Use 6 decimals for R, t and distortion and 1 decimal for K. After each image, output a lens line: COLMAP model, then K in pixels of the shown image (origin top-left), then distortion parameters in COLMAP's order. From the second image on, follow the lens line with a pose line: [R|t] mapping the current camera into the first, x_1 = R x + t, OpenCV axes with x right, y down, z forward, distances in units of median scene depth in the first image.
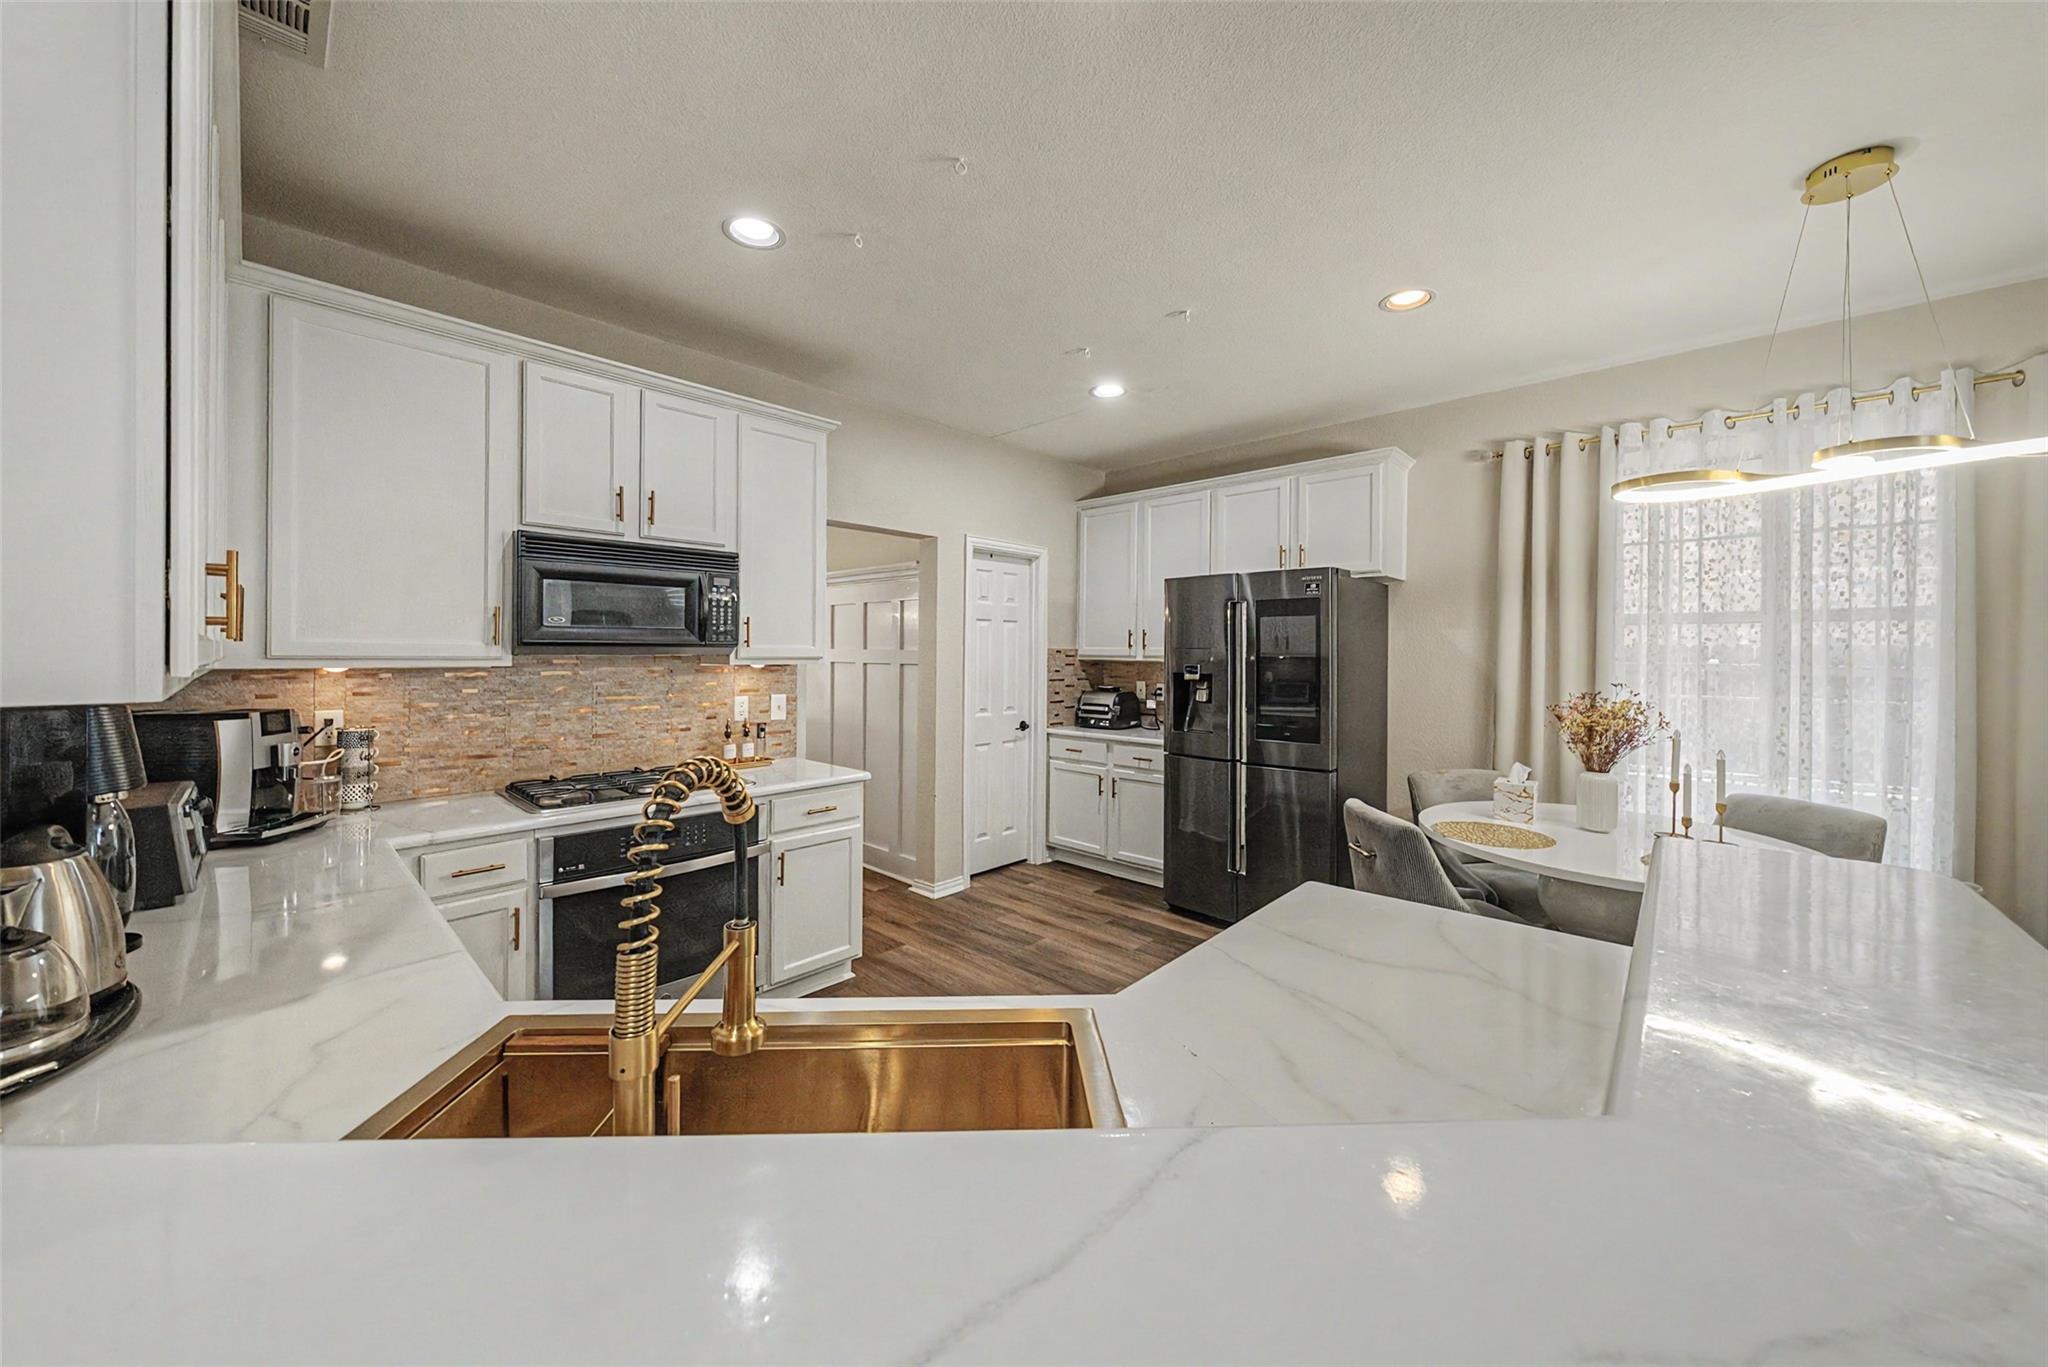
lens RADIAL K [[729.4, 0, 1013.6], [0, 729.4, 658.5], [0, 0, 1]] dist [-0.003122, -0.000301]
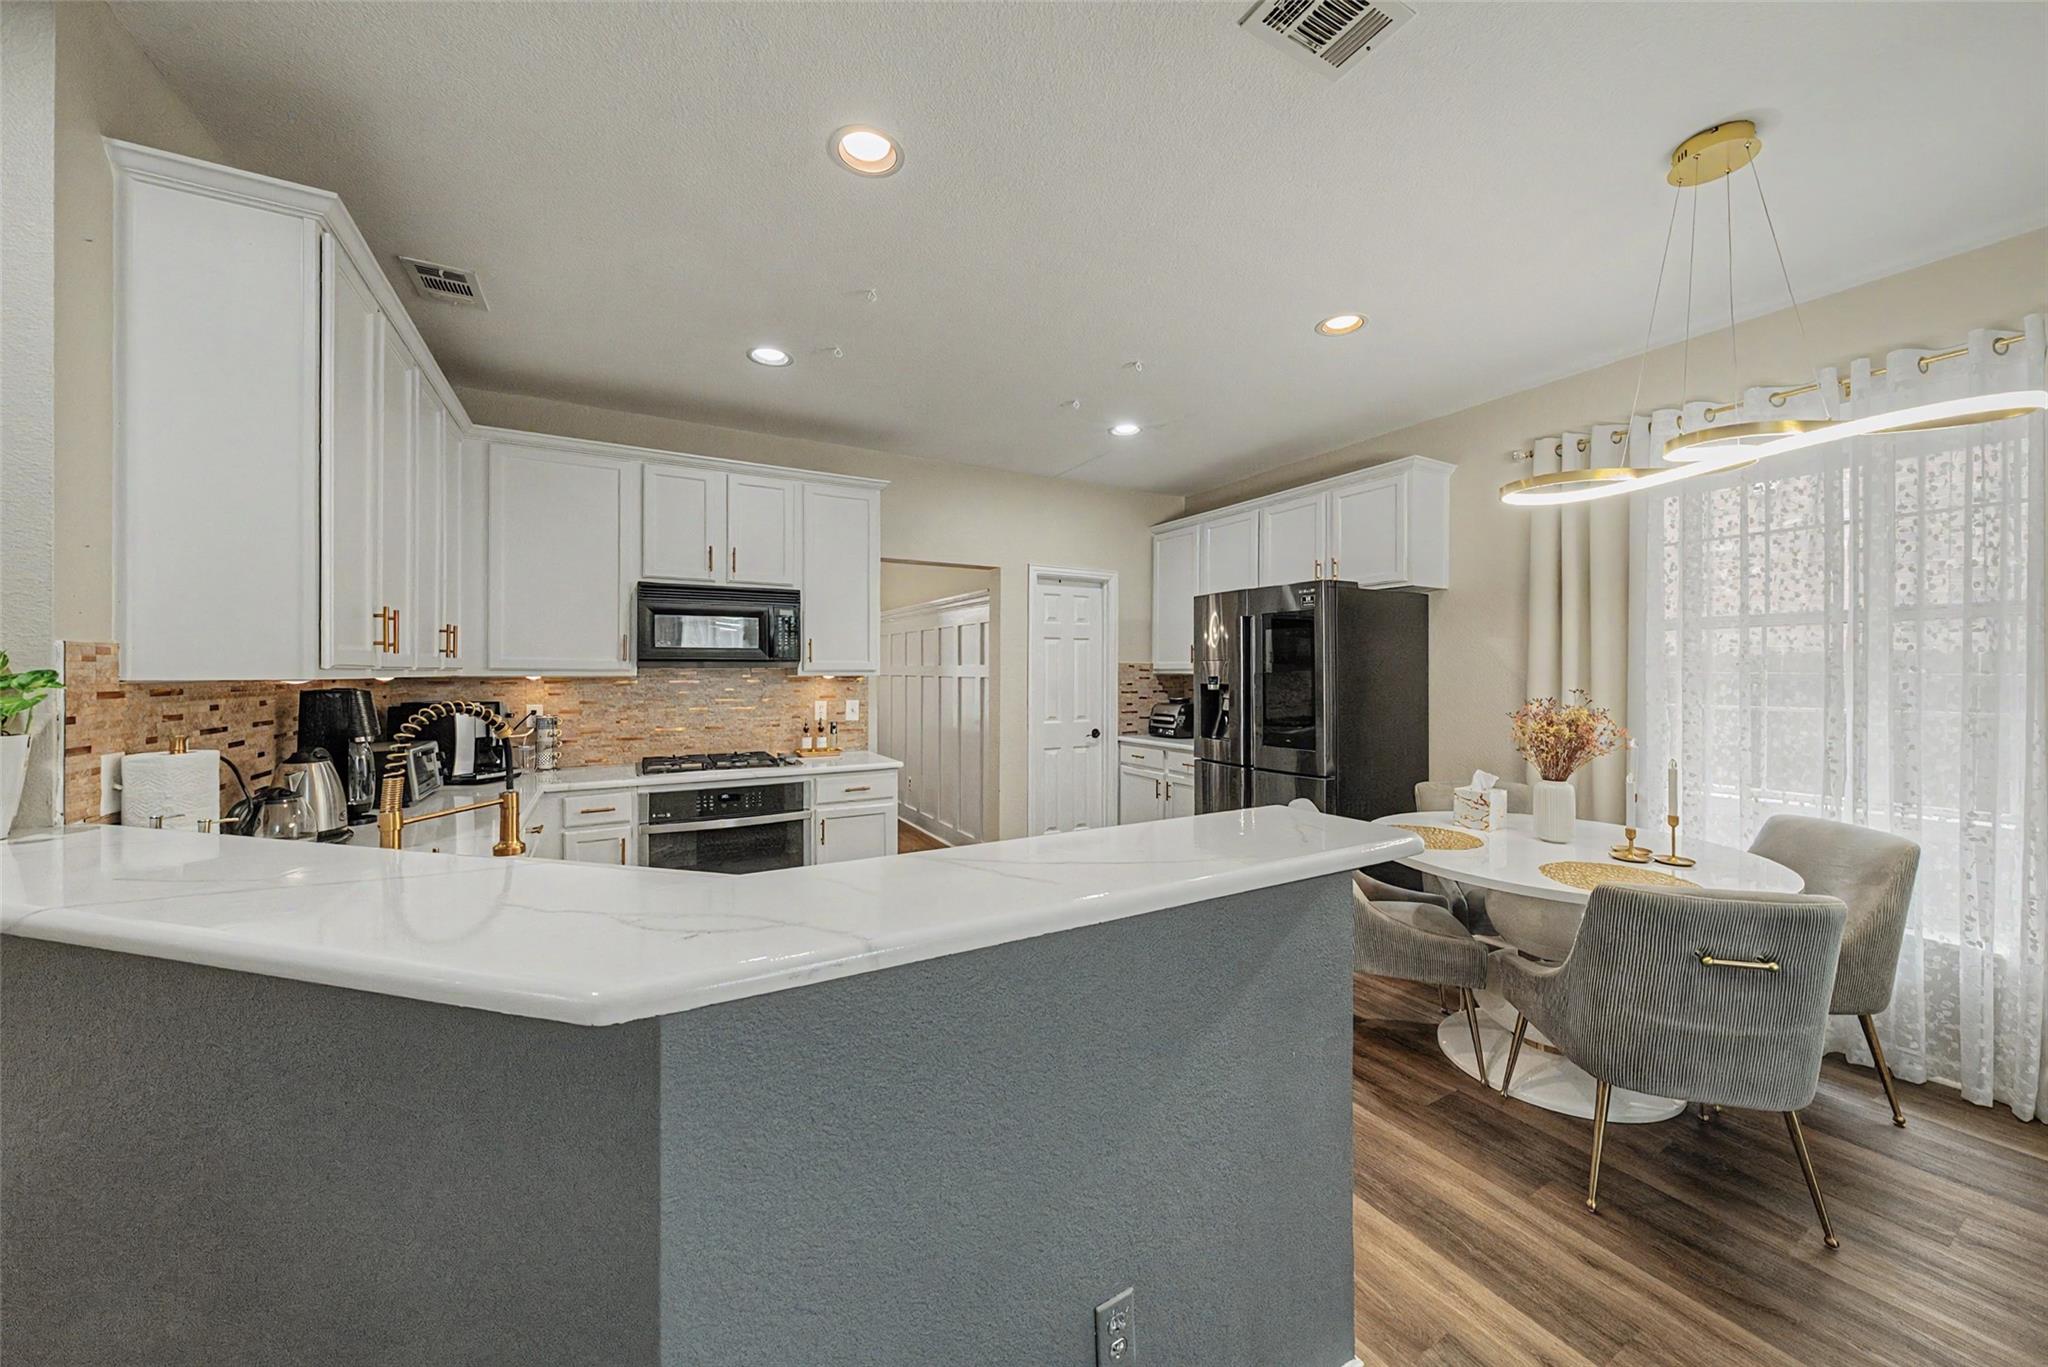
lens RADIAL K [[729.4, 0, 1027.6], [0, 729.4, 675.6], [0, 0, 1]] dist [-0.003122, -0.000301]
pose [[0.955705, -0.004796, -0.294286, 0.364504], [0.003469, 0.999981, -0.005031, 0.015415], [0.294305, 0.003787, 0.955704, -0.117576]]
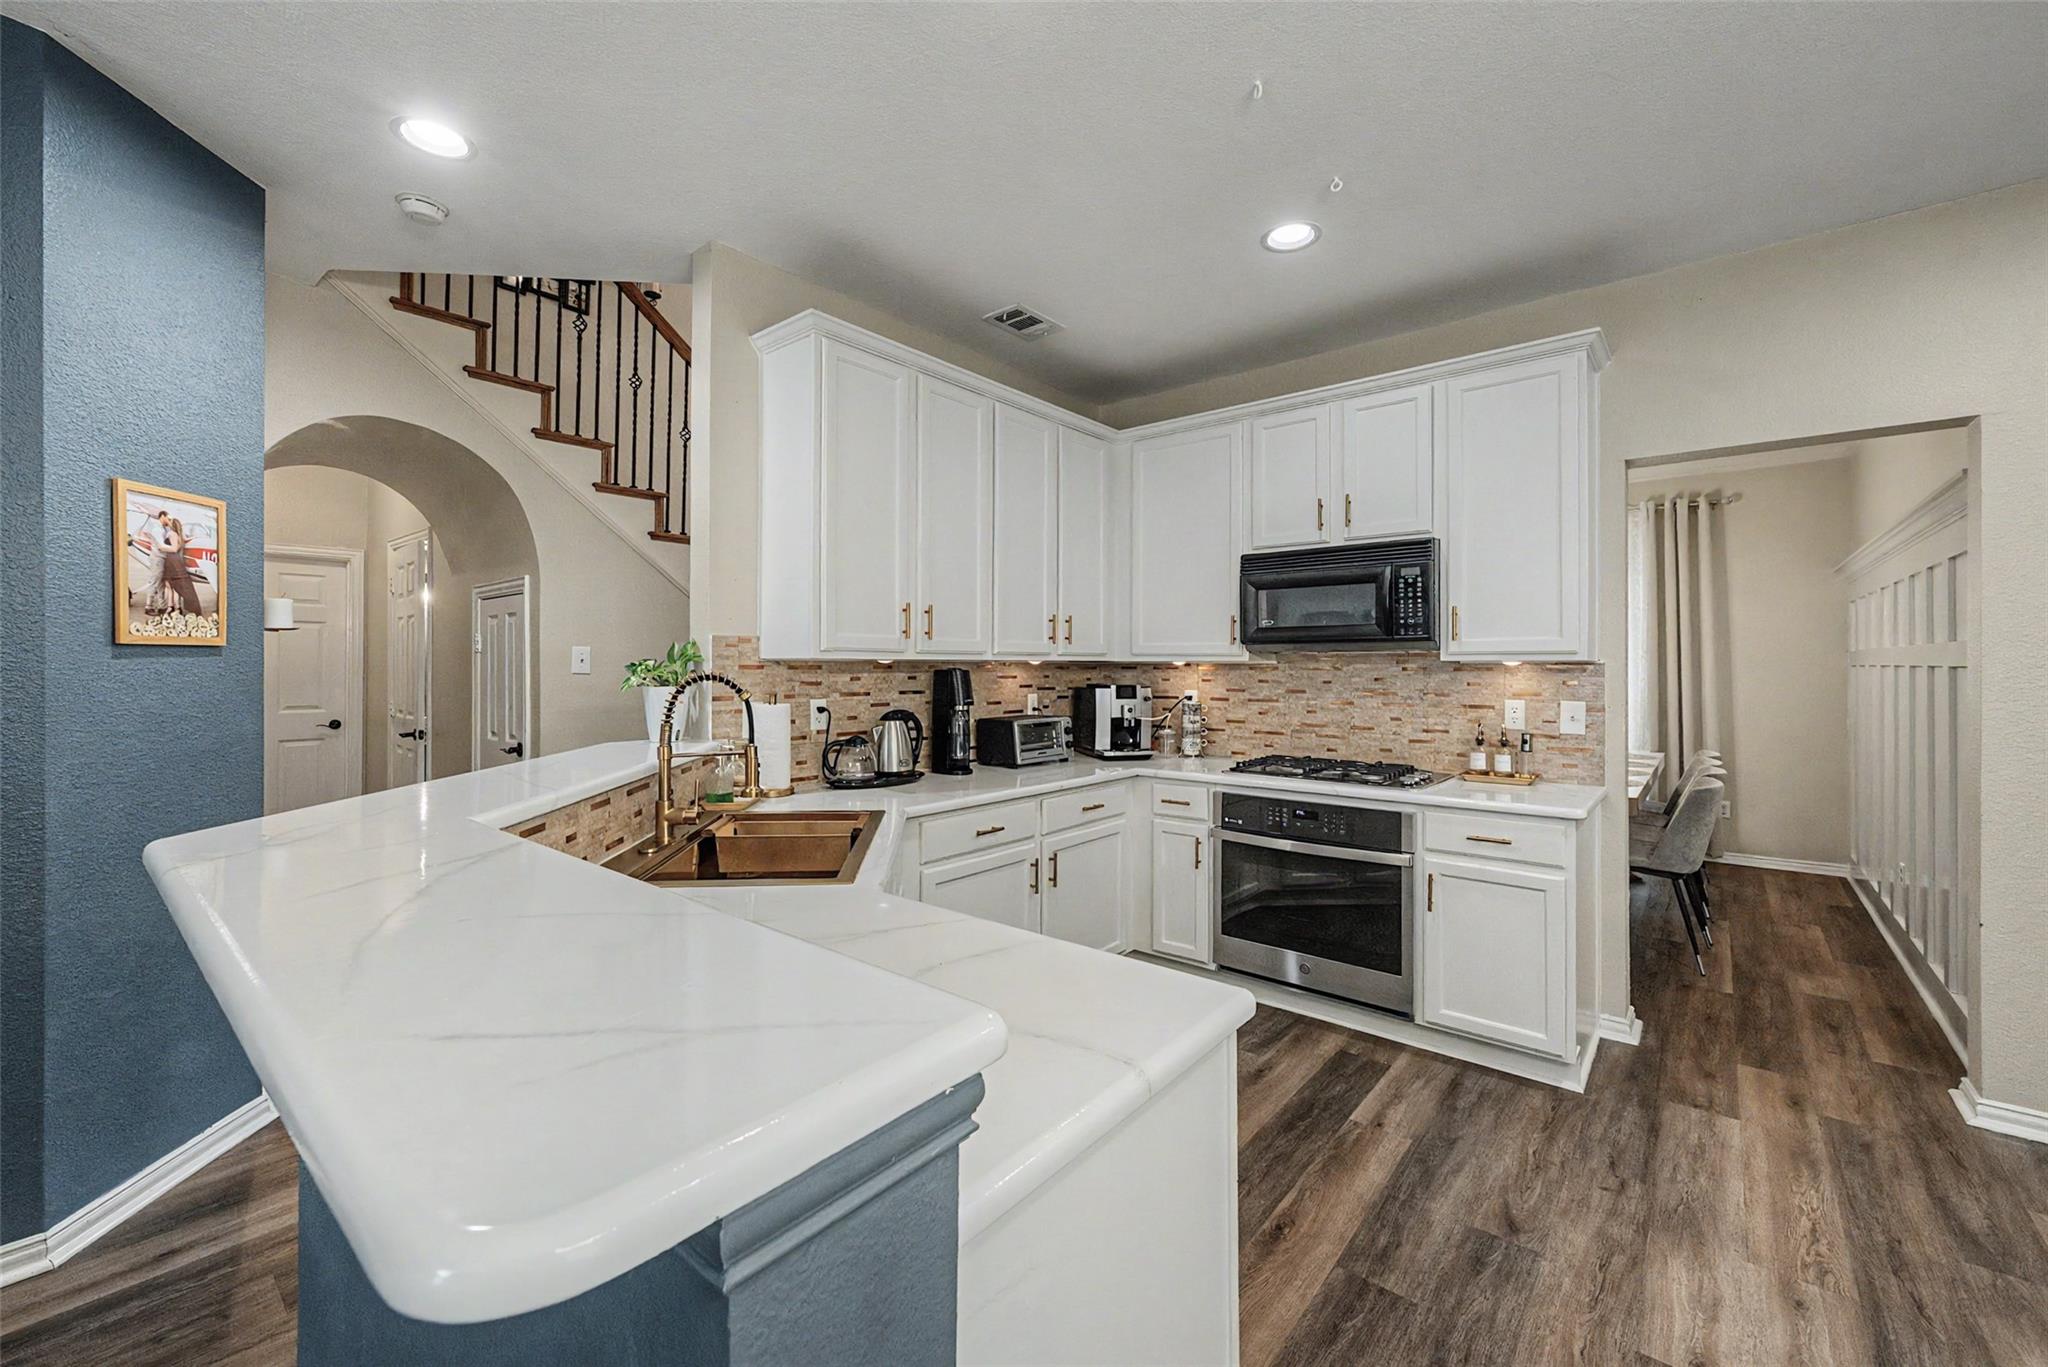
lens RADIAL K [[825.5, 0, 1026.8], [0, 825.5, 667.7], [0, 0, 1]] dist [-0.006733, 0.000484]
pose [[0.049815, -0.004415, -0.998749, 0.569308], [-0.009913, 0.999939, -0.004915, 0.025618], [0.998709, 0.010145, 0.049768, 0.410528]]
